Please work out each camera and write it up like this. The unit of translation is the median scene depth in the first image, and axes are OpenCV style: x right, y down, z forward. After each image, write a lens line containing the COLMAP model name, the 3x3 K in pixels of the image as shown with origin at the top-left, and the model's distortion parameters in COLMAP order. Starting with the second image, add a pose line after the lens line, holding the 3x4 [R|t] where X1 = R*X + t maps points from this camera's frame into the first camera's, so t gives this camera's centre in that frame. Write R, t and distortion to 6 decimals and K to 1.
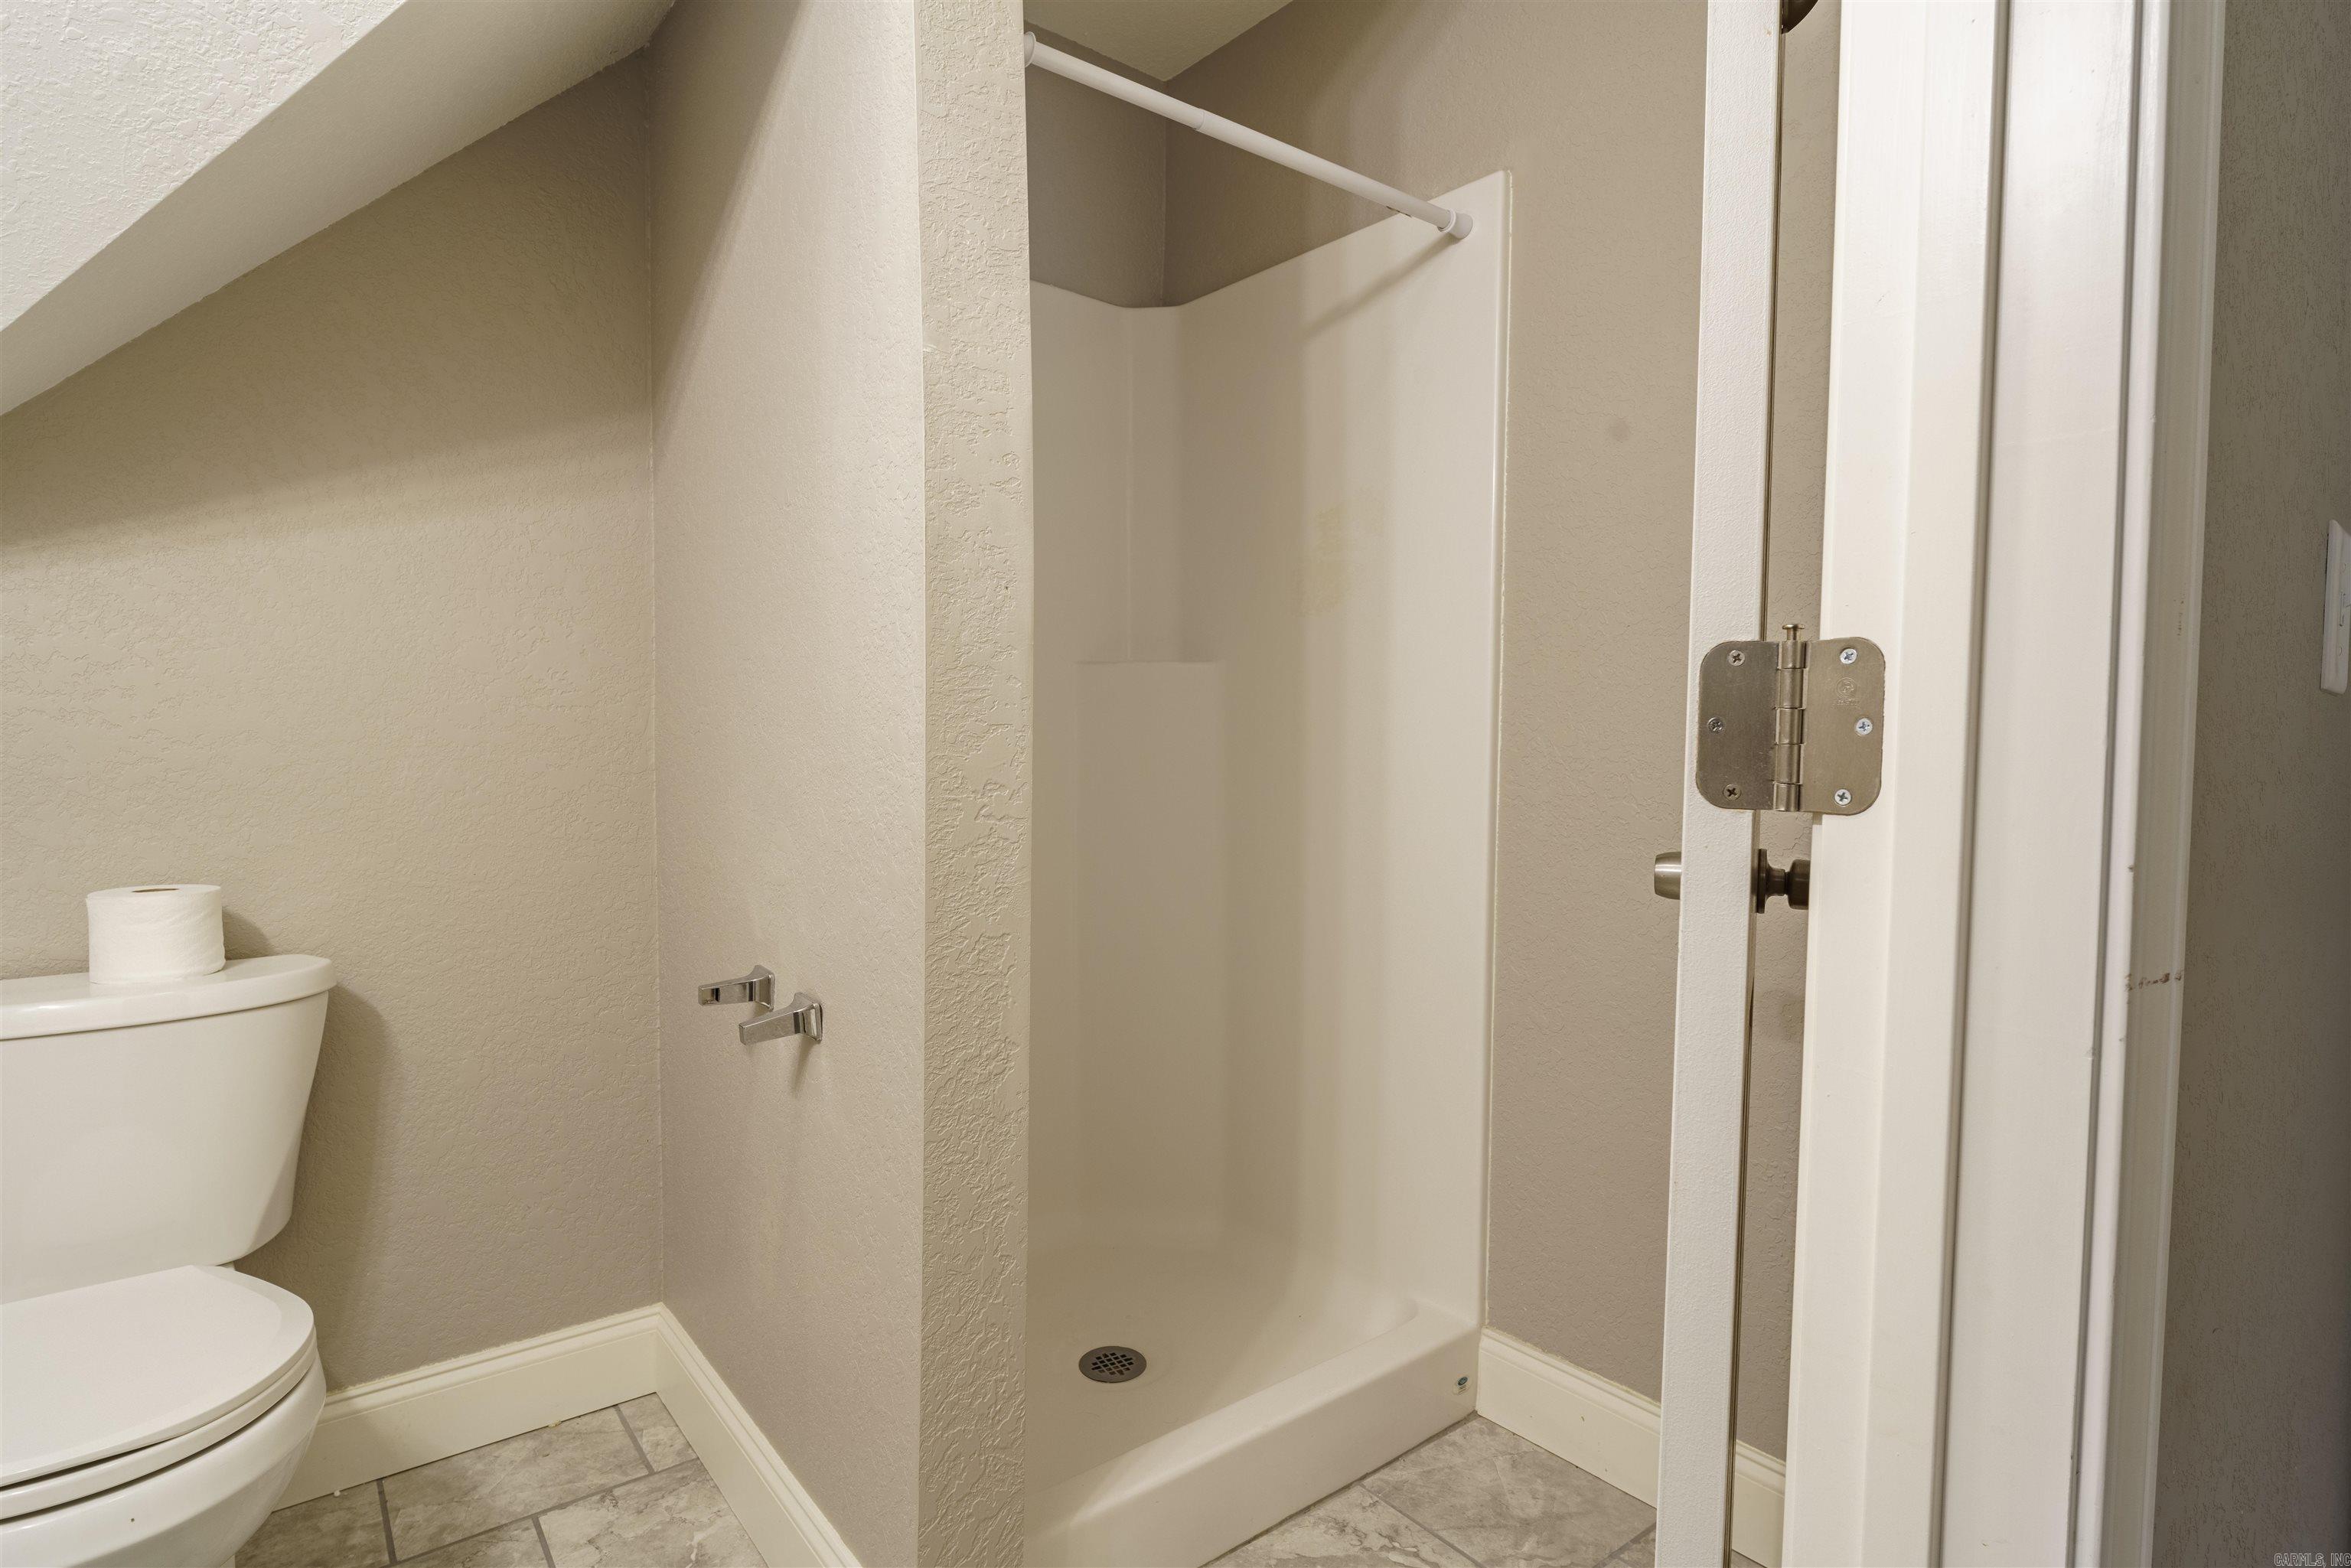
lens RADIAL K [[1200.3, 0, 1186.5], [0, 1200.3, 779.8], [0, 0, 1]] dist [-0.009458, 0.004715]
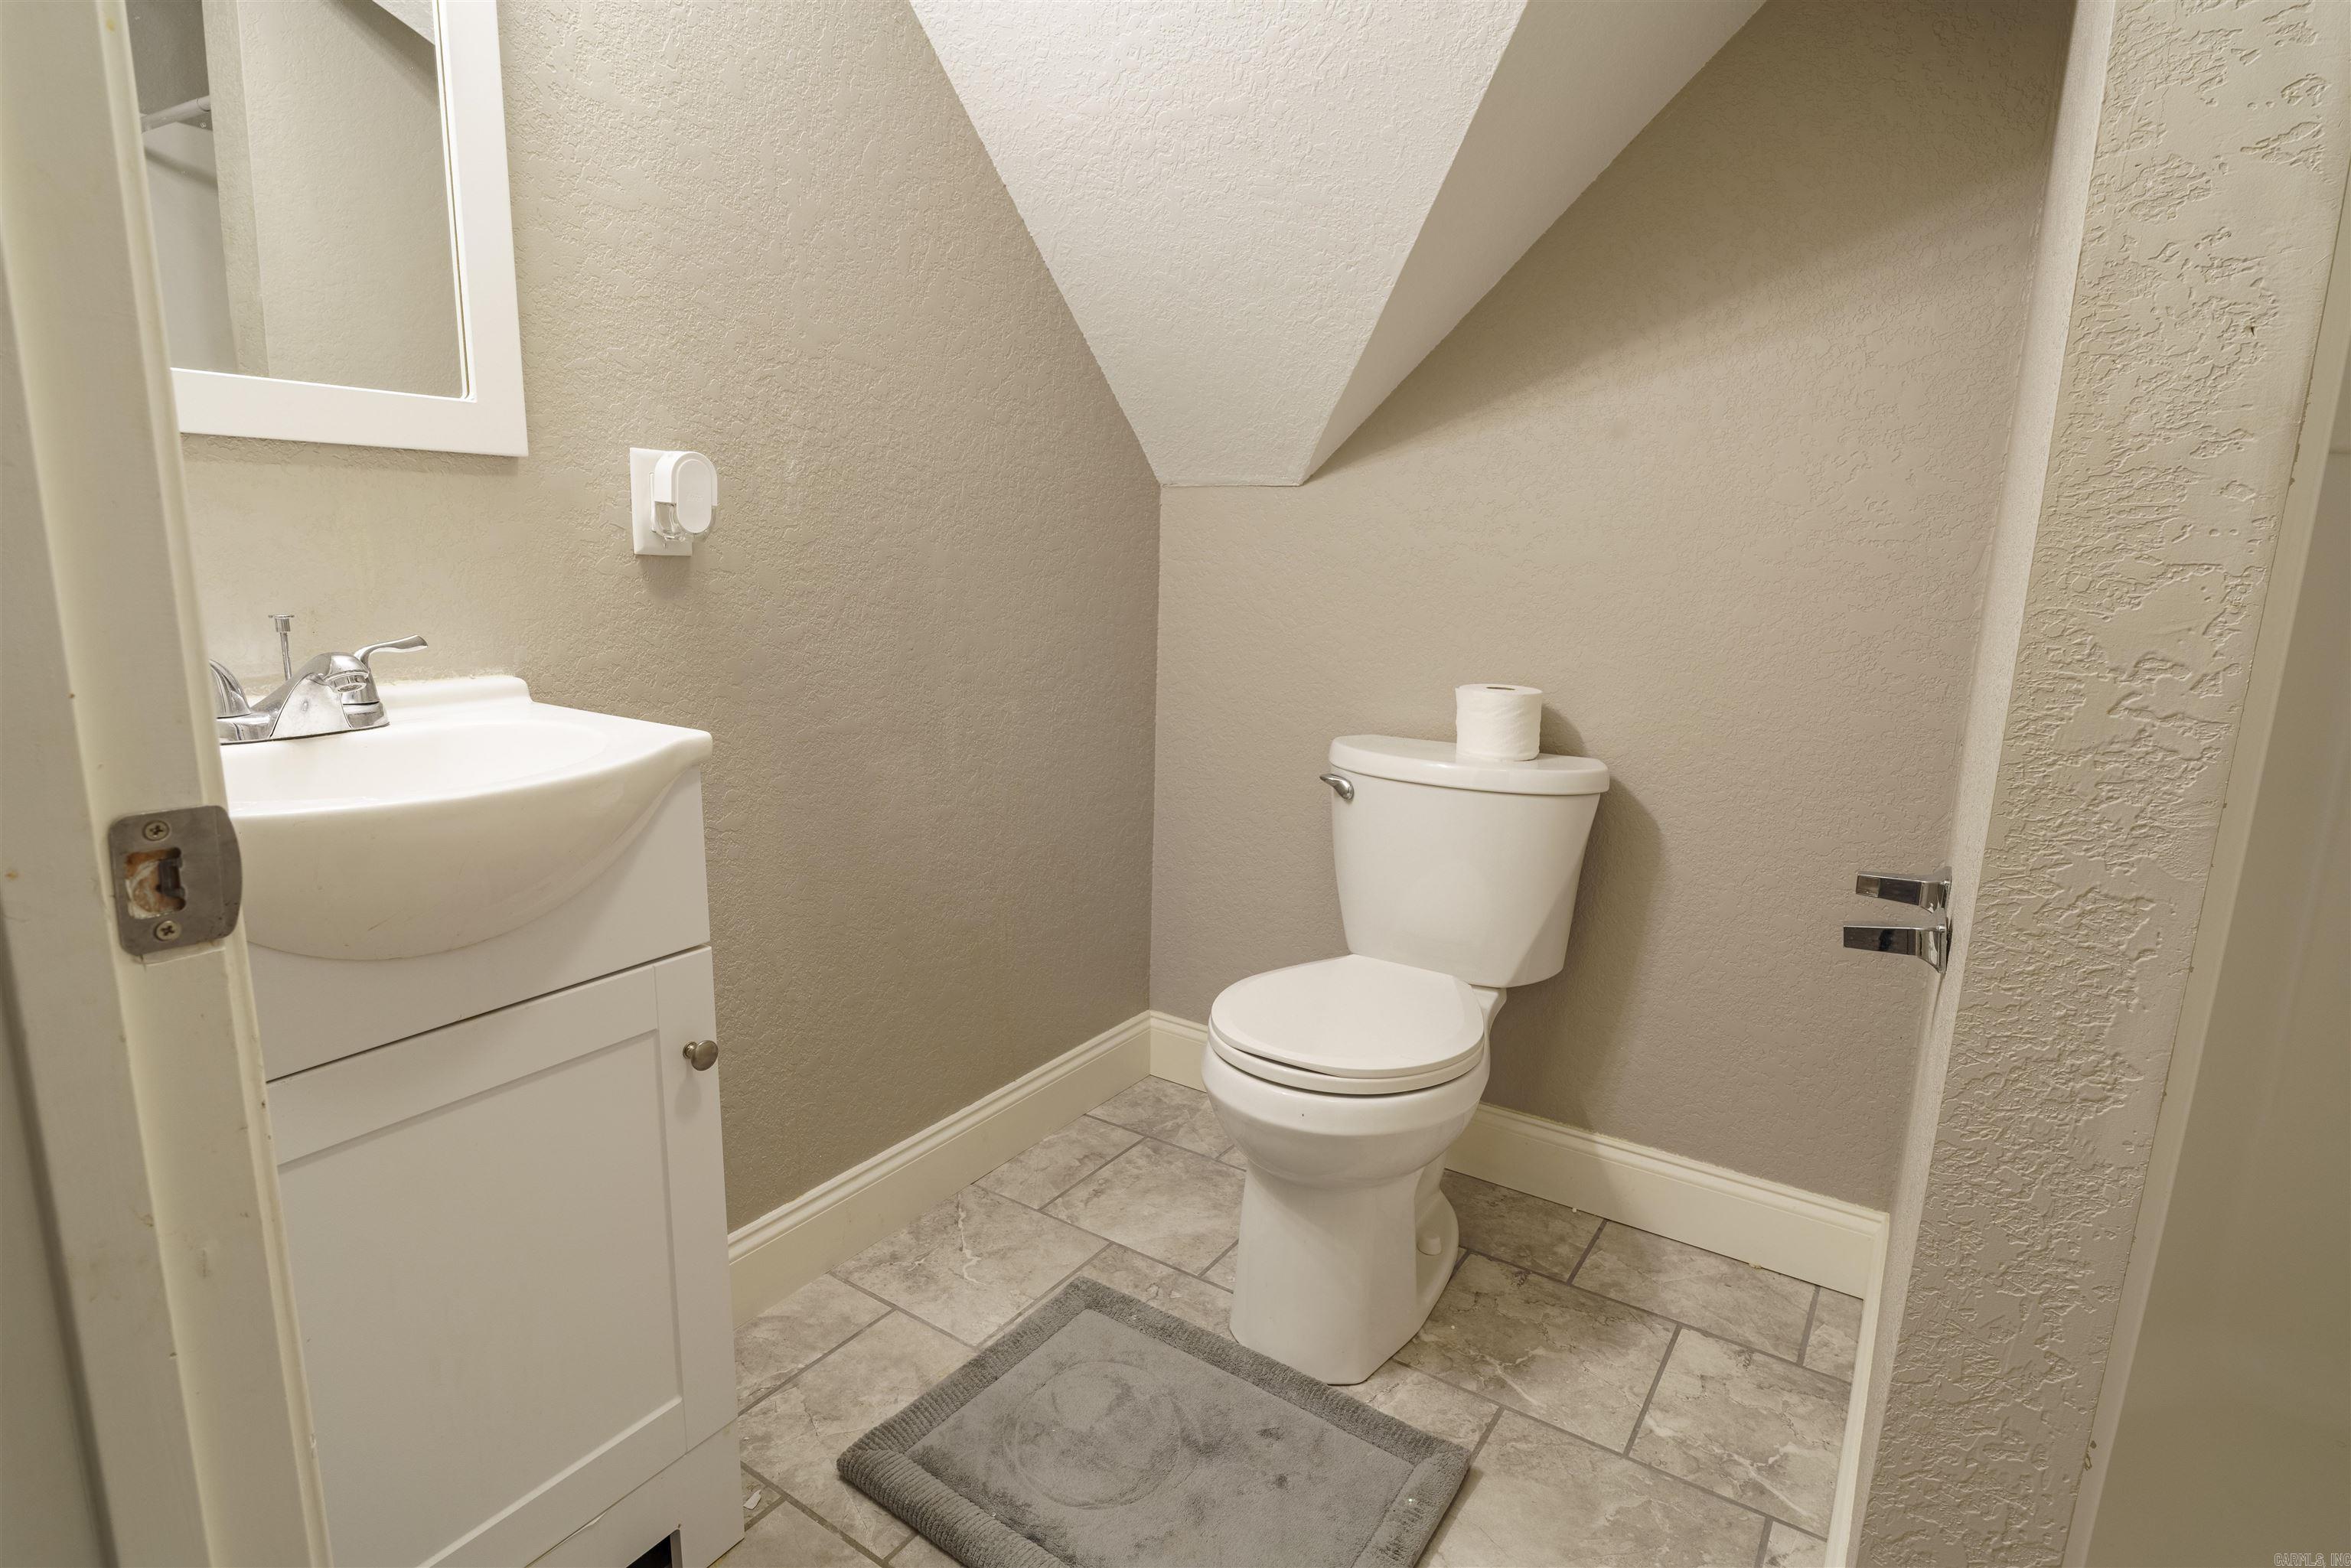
lens RADIAL K [[1200.3, 0, 1167.5], [0, 1200.3, 779.3], [0, 0, 1]] dist [-0.009458, 0.004715]
pose [[0.311682, 0.182530, -0.932490, 0.209791], [-0.059945, 0.983198, 0.172419, -0.009522], [0.948294, 0.002158, 0.317387, 0.241236]]
